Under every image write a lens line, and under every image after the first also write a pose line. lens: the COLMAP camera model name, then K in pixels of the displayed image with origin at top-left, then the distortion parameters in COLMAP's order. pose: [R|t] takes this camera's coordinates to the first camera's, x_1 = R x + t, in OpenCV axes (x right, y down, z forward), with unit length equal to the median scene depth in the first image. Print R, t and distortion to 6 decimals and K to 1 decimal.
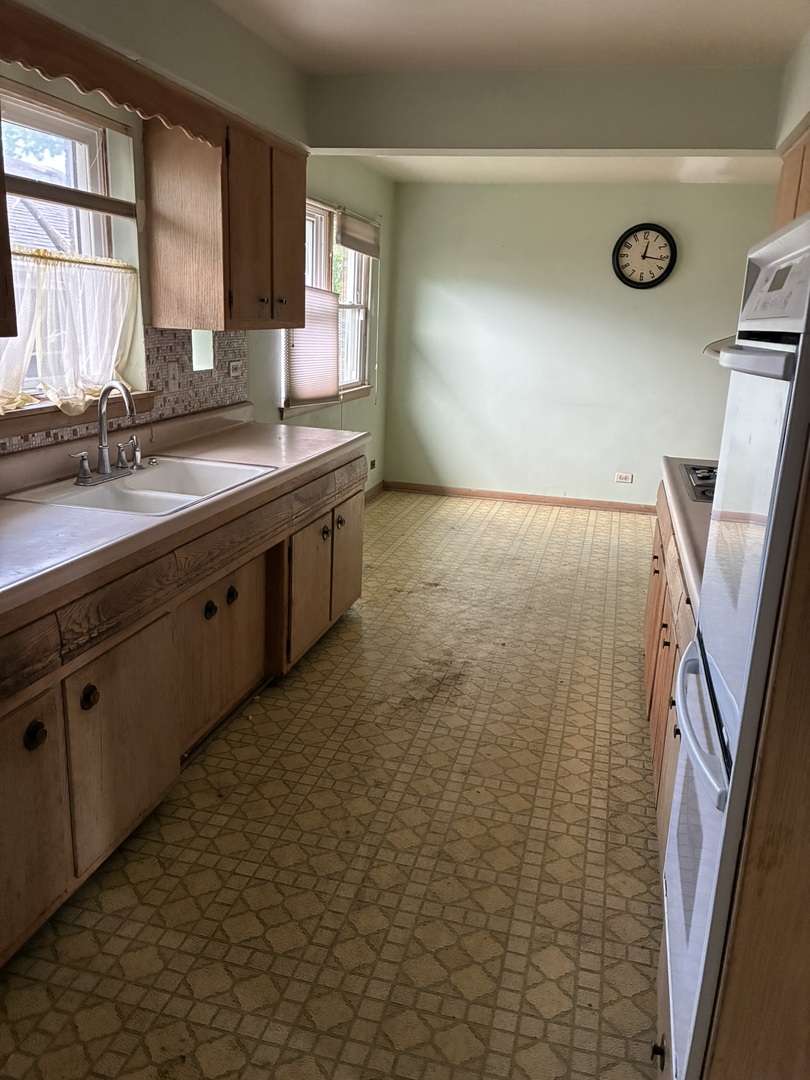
lens RADIAL K [[839.1, 0, 402.0], [0, 839.1, 539.0], [0, 0, 1]] dist [0.047206, -0.051981]
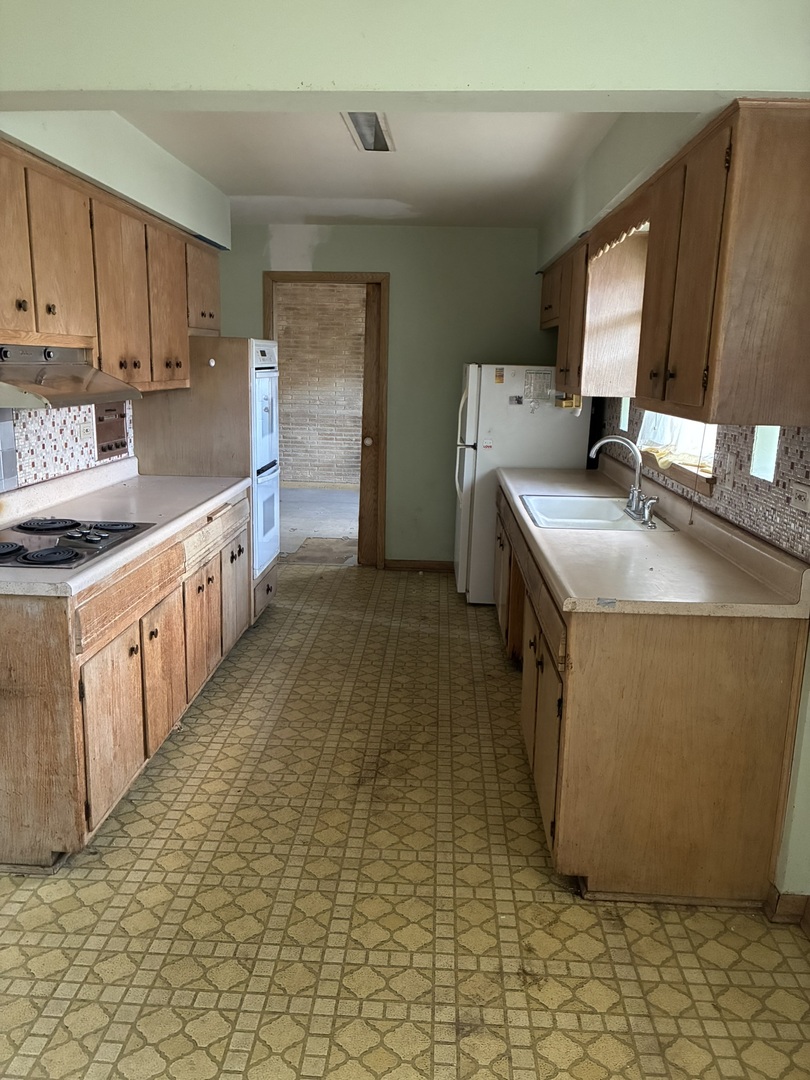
lens RADIAL K [[839.1, 0, 400.2], [0, 839.1, 541.8], [0, 0, 1]] dist [0.047206, -0.051981]
pose [[-0.977047, -0.024372, -0.211623, 0.278508], [-0.118267, 0.888326, 0.443723, -0.577911], [0.177176, 0.458567, -0.870819, 2.124576]]
